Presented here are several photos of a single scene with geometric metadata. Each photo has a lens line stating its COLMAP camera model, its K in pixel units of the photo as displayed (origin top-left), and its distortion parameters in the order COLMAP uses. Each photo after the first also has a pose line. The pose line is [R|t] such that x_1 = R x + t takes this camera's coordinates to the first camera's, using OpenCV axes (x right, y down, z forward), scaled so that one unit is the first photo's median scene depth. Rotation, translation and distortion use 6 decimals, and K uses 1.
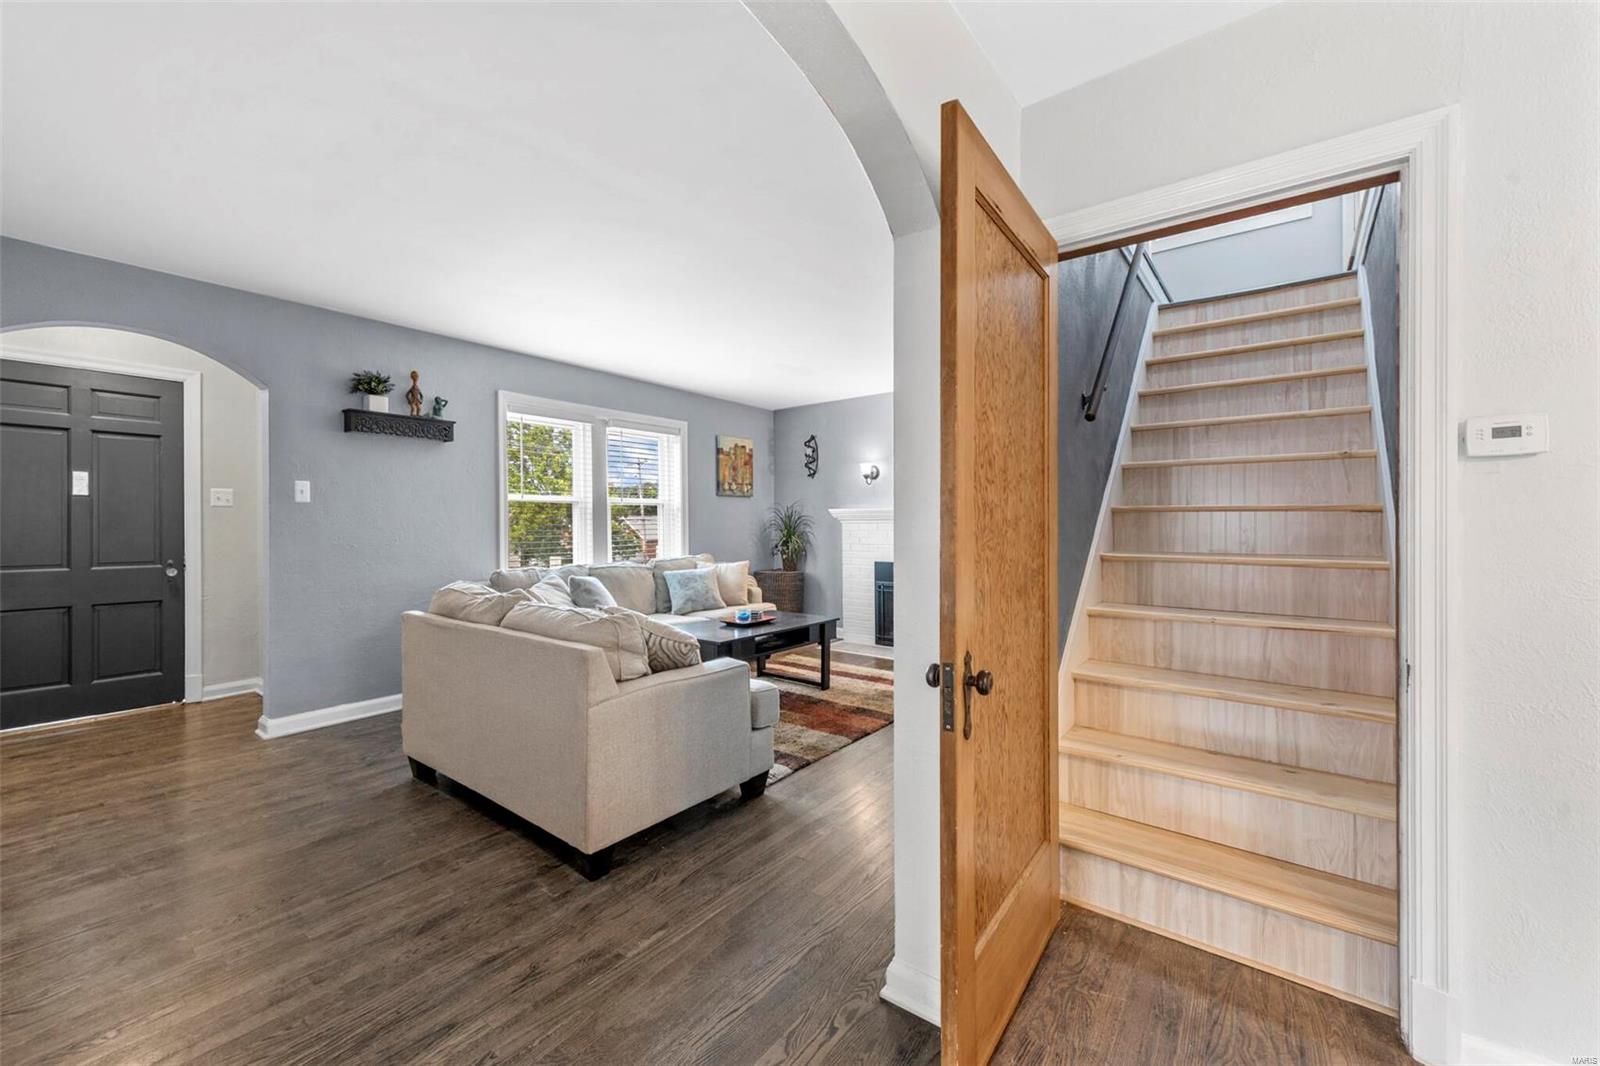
lens RADIAL K [[641.7, 0, 812.4], [0, 641.7, 523.4], [0, 0, 1]] dist [0.009280, -0.001861]
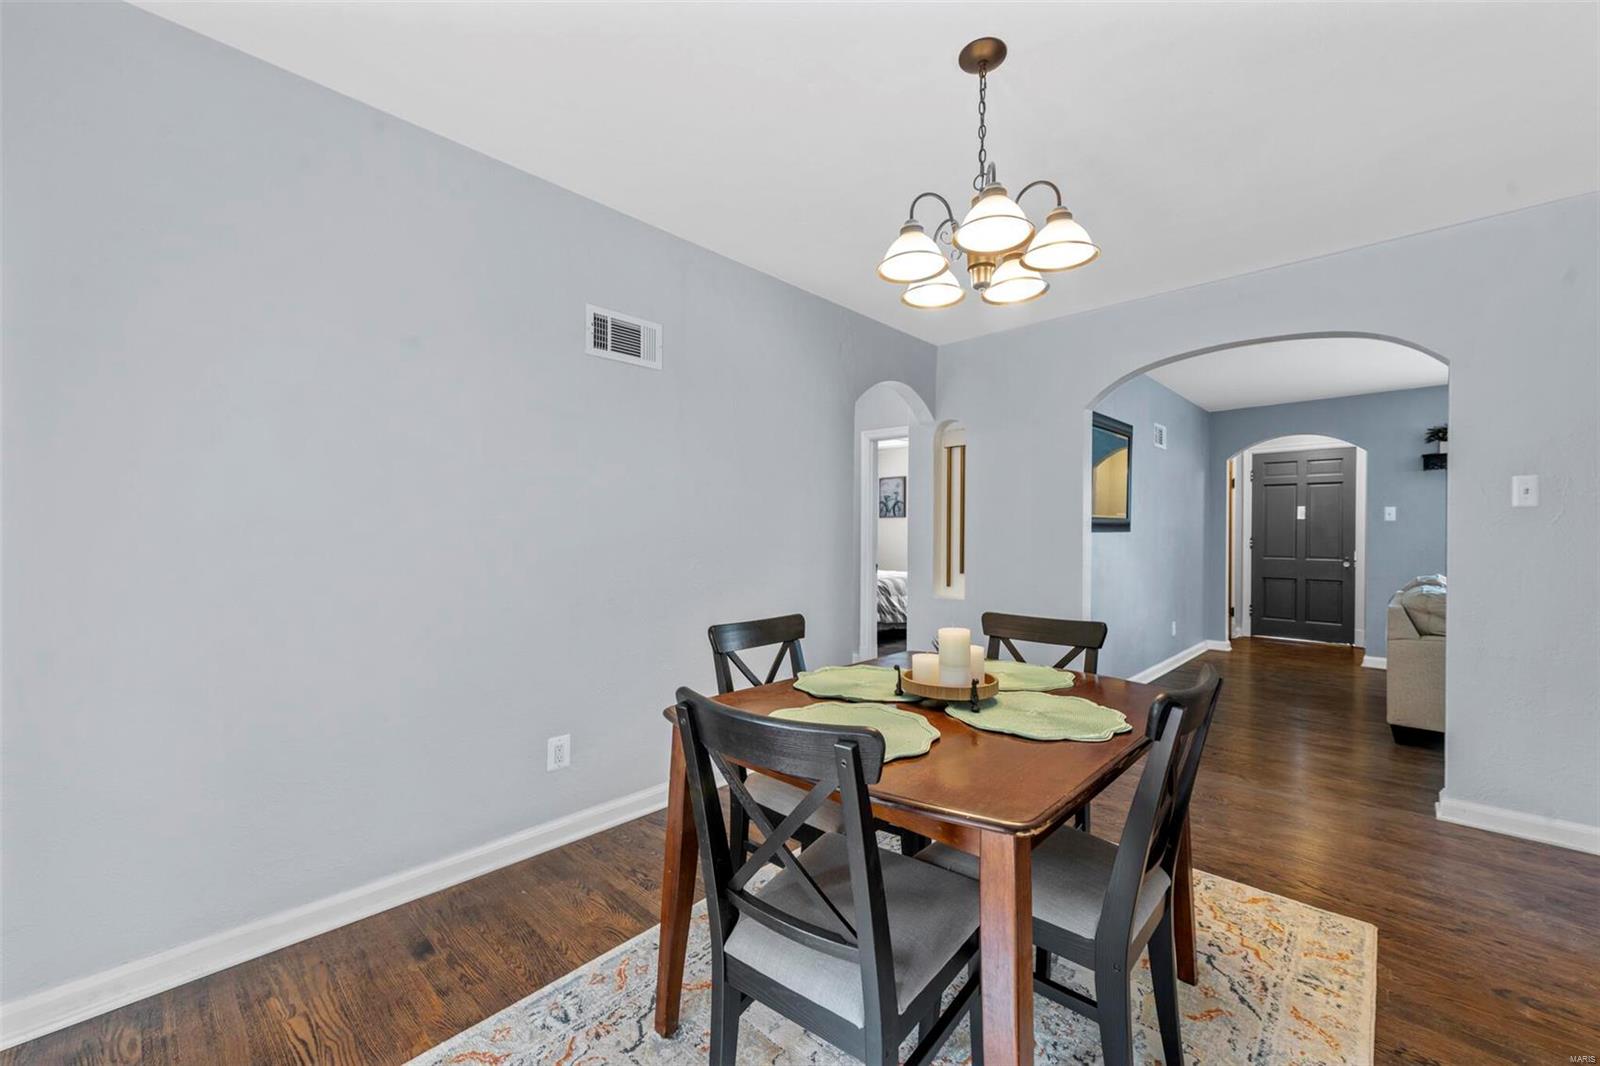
lens RADIAL K [[641.7, 0, 804.3], [0, 641.7, 542.0], [0, 0, 1]] dist [0.009280, -0.001861]
pose [[-0.105253, 0.010969, -0.994385, 0.838225], [-0.004332, 0.999925, 0.011488, 0.006100], [0.994436, 0.005517, -0.105198, -0.213555]]
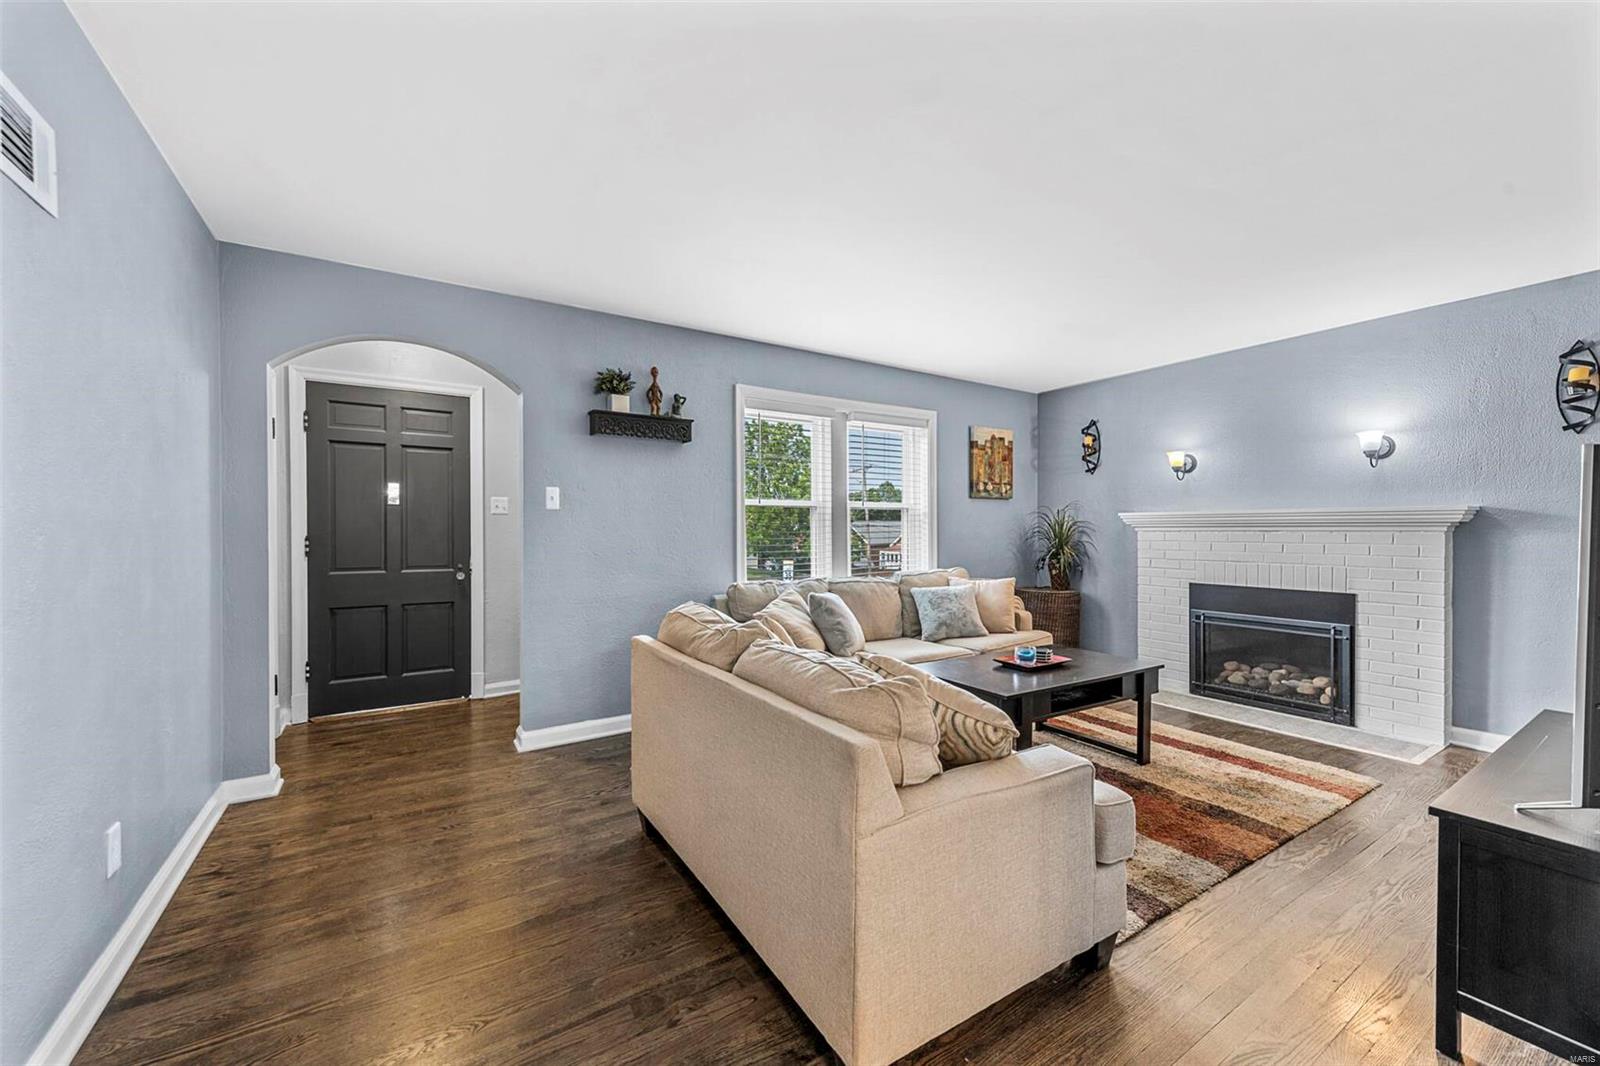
lens RADIAL K [[641.7, 0, 802.6], [0, 641.7, 532.7], [0, 0, 1]] dist [0.009280, -0.001861]
pose [[0.937043, 0.004494, -0.349185, -0.097485], [-0.002202, 0.999973, 0.006960, -0.004627], [0.349207, -0.005753, 0.937028, 0.215450]]
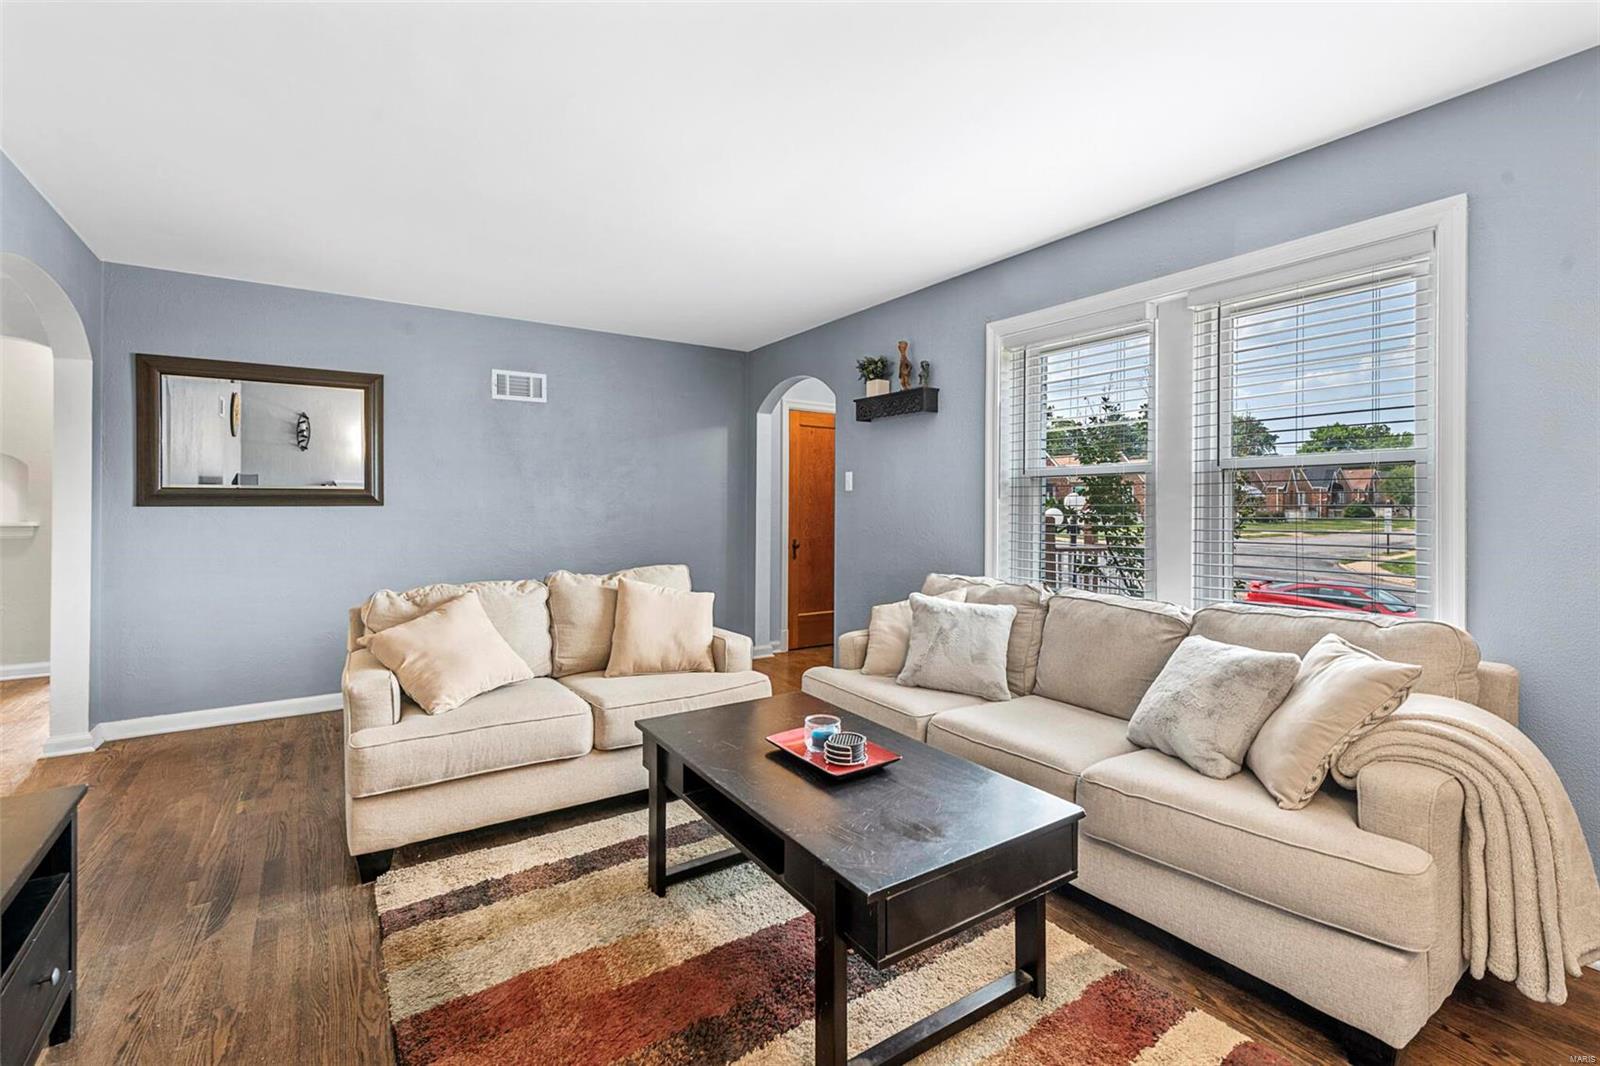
lens RADIAL K [[712.5, 0, 793.0], [0, 712.5, 507.5], [0, 0, 1]] dist [0.004168, 0.000473]
pose [[-0.338424, 0.016801, -0.940844, 0.379932], [-0.005256, 0.999791, 0.019745, -0.027072], [0.940979, 0.011628, -0.338265, 1.249955]]
